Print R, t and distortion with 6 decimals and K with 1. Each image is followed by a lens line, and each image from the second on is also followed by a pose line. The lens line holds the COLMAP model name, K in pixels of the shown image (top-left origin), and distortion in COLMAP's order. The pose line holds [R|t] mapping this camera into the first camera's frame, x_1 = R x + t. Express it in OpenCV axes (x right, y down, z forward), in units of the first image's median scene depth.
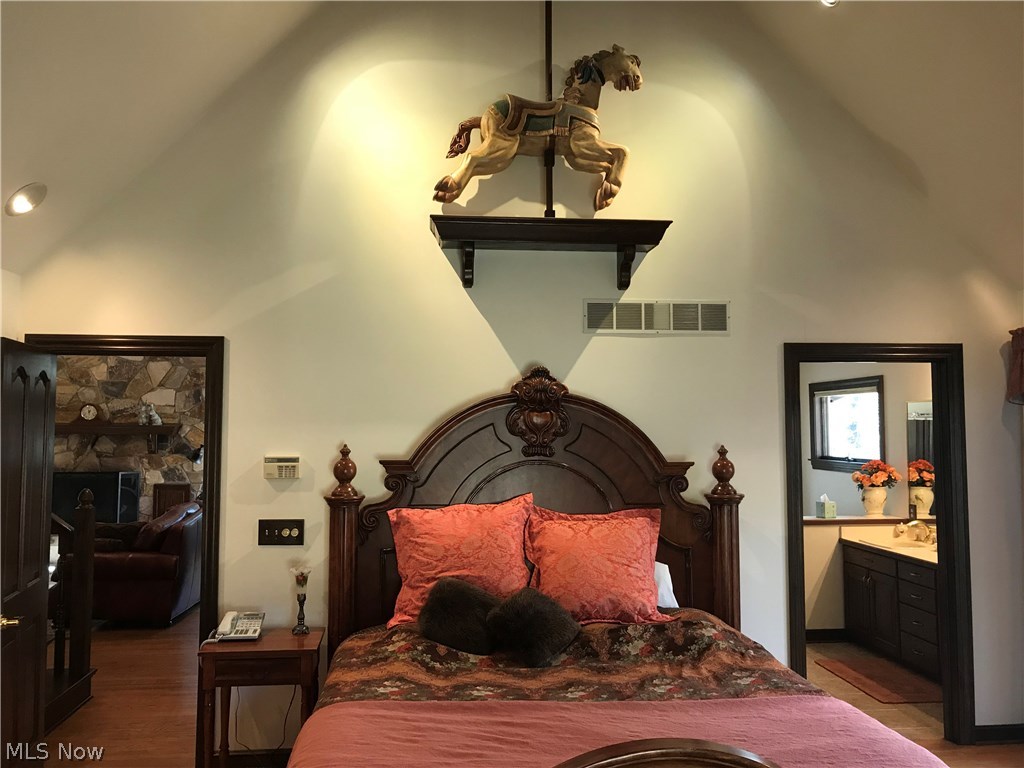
lens RADIAL K [[846.8, 0, 516.7], [0, 846.8, 378.6], [0, 0, 1]] dist [0.055188, -0.049134]
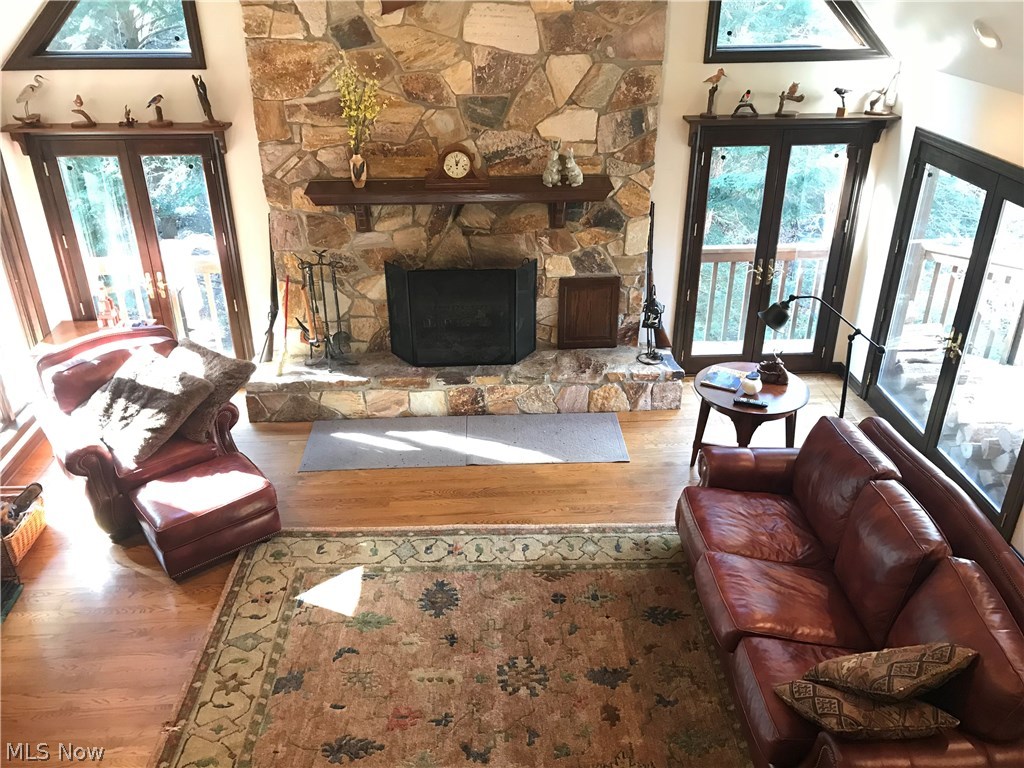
lens RADIAL K [[846.8, 0, 511.2], [0, 846.8, 379.9], [0, 0, 1]] dist [0.055188, -0.049134]
pose [[0.998931, 0.006364, -0.045782, -0.442426], [0.017755, 0.861658, 0.507178, -0.115644], [0.042676, -0.507449, 0.860624, 0.473202]]
